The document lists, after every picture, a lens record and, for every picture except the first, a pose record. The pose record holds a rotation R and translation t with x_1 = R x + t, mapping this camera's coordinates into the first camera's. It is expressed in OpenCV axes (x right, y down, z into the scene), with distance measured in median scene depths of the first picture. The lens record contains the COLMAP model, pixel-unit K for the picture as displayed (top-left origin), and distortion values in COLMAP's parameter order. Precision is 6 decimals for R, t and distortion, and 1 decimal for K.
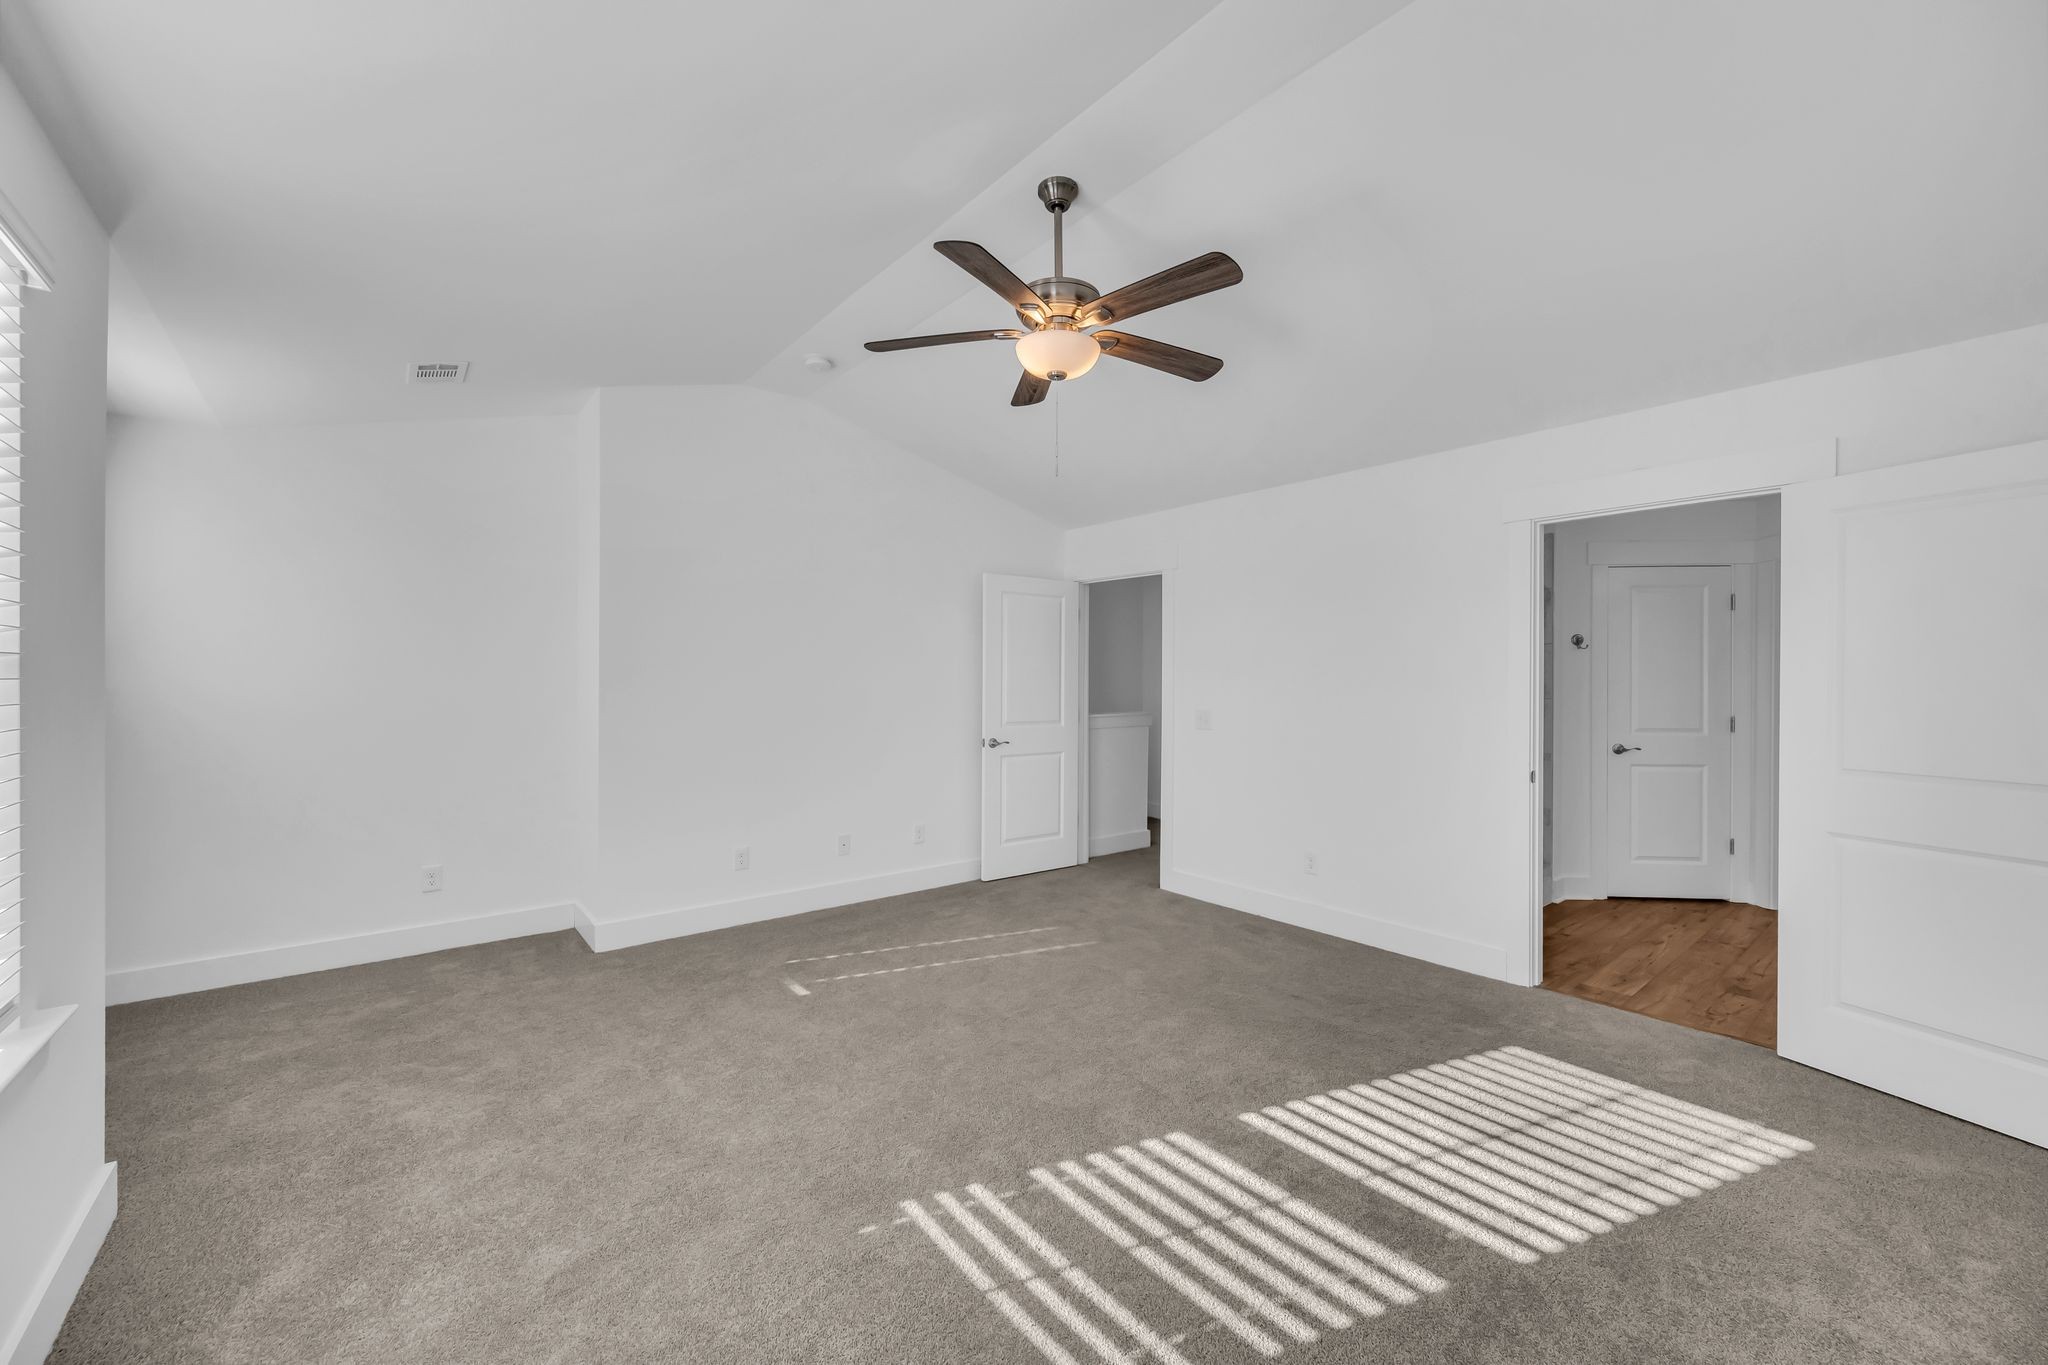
lens RADIAL K [[802.5, 0, 1023.4], [0, 802.5, 680.0], [0, 0, 1]] dist [0.000200, 0.000033]
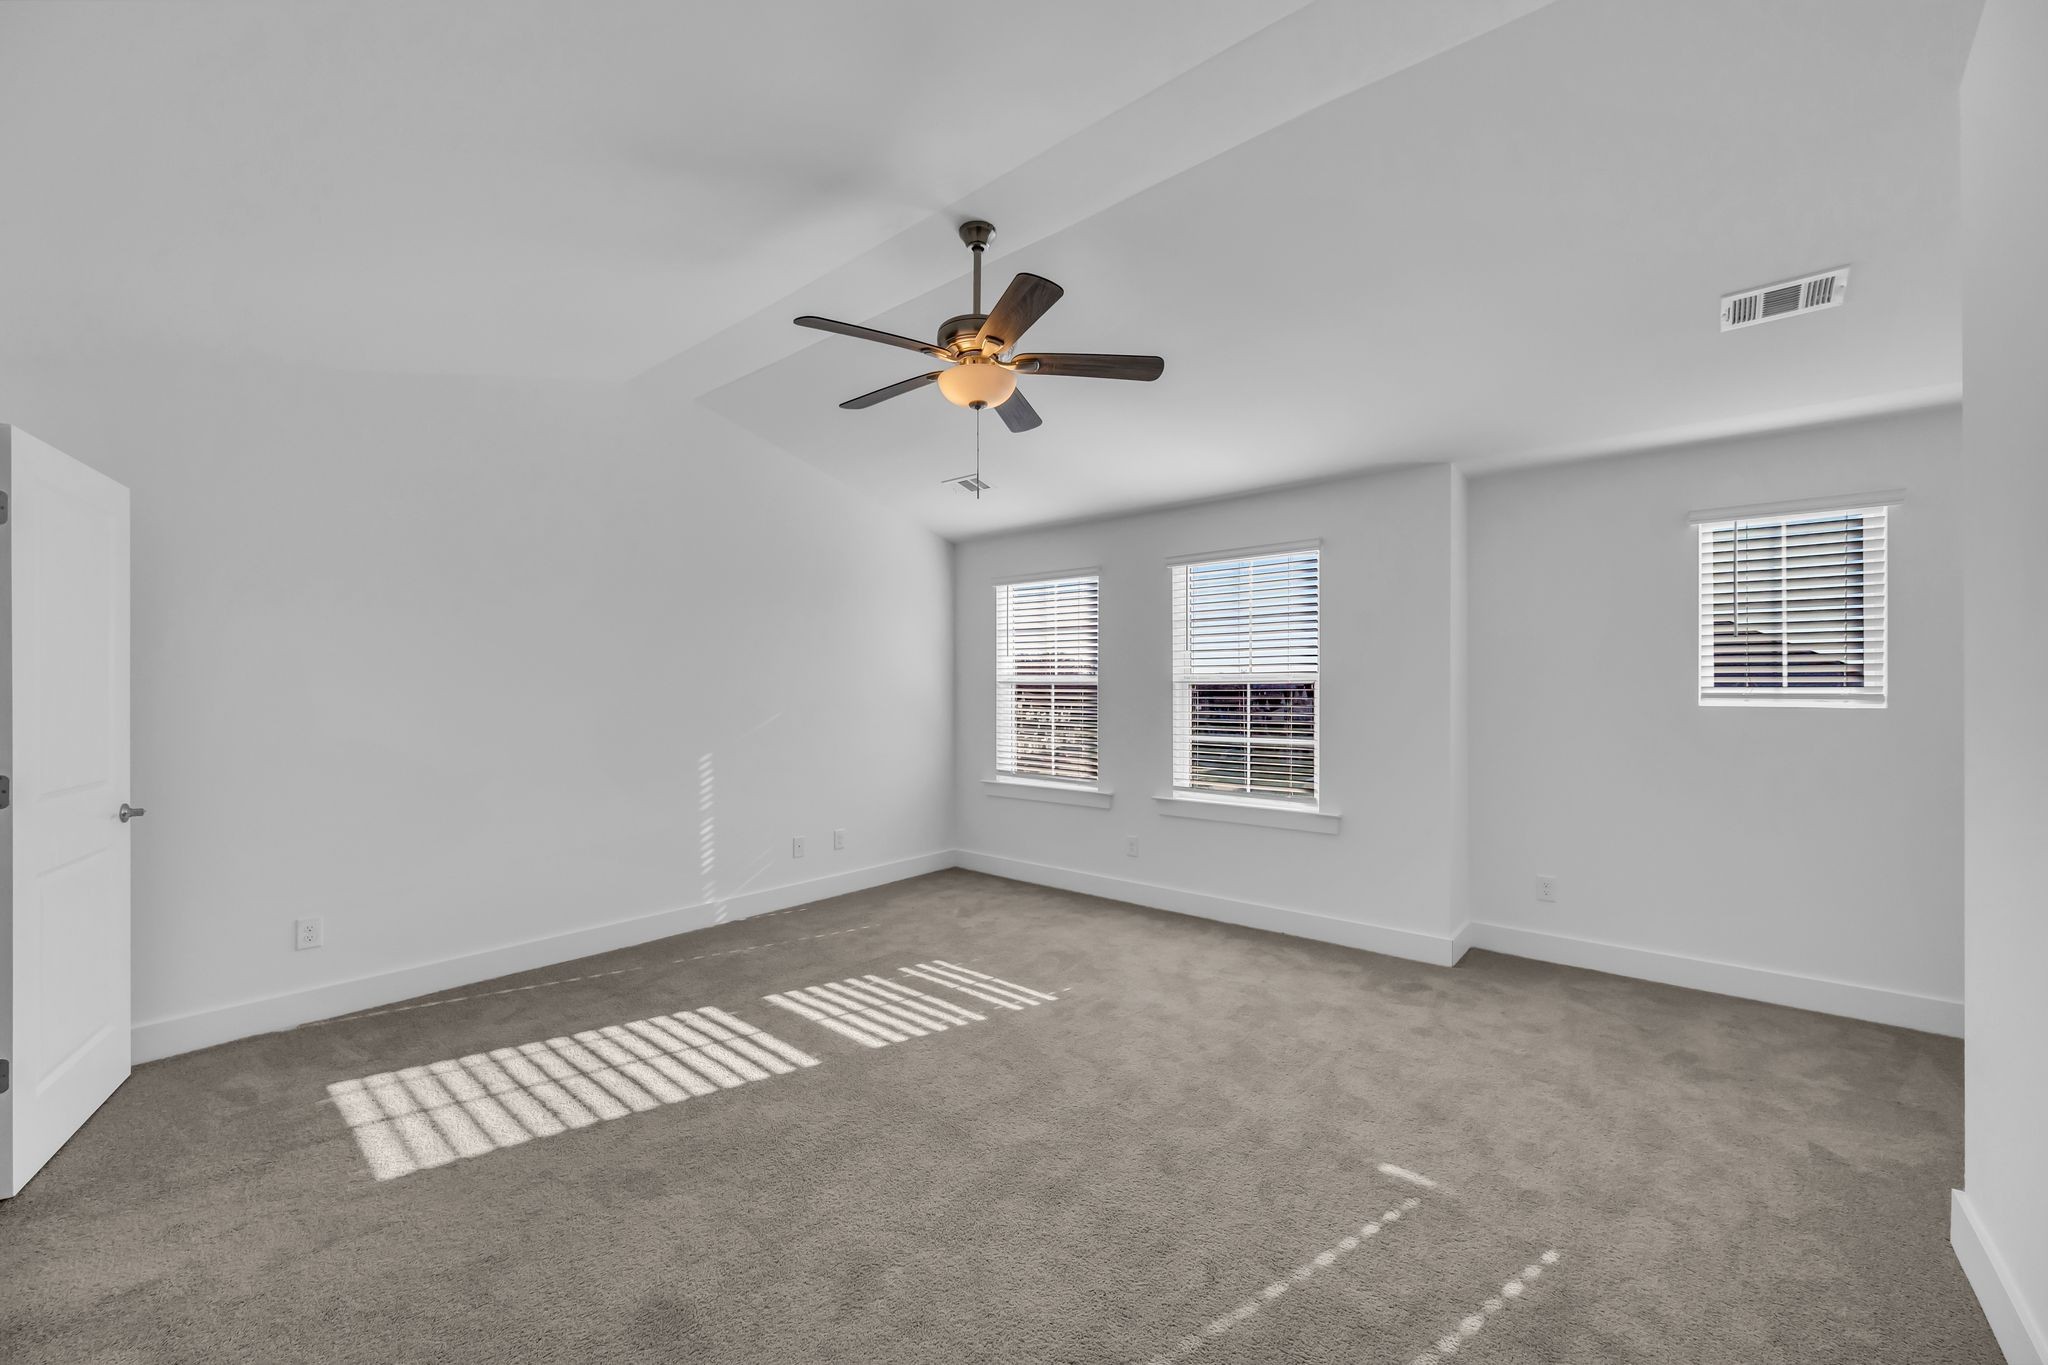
lens RADIAL K [[802.5, 0, 1024.7], [0, 802.5, 688.2], [0, 0, 1]] dist [0.000200, 0.000033]
pose [[-0.982171, -0.001481, -0.187982, 0.220233], [-0.001206, 0.999998, -0.001578, -0.001289], [0.187984, -0.001323, -0.982171, 2.483618]]
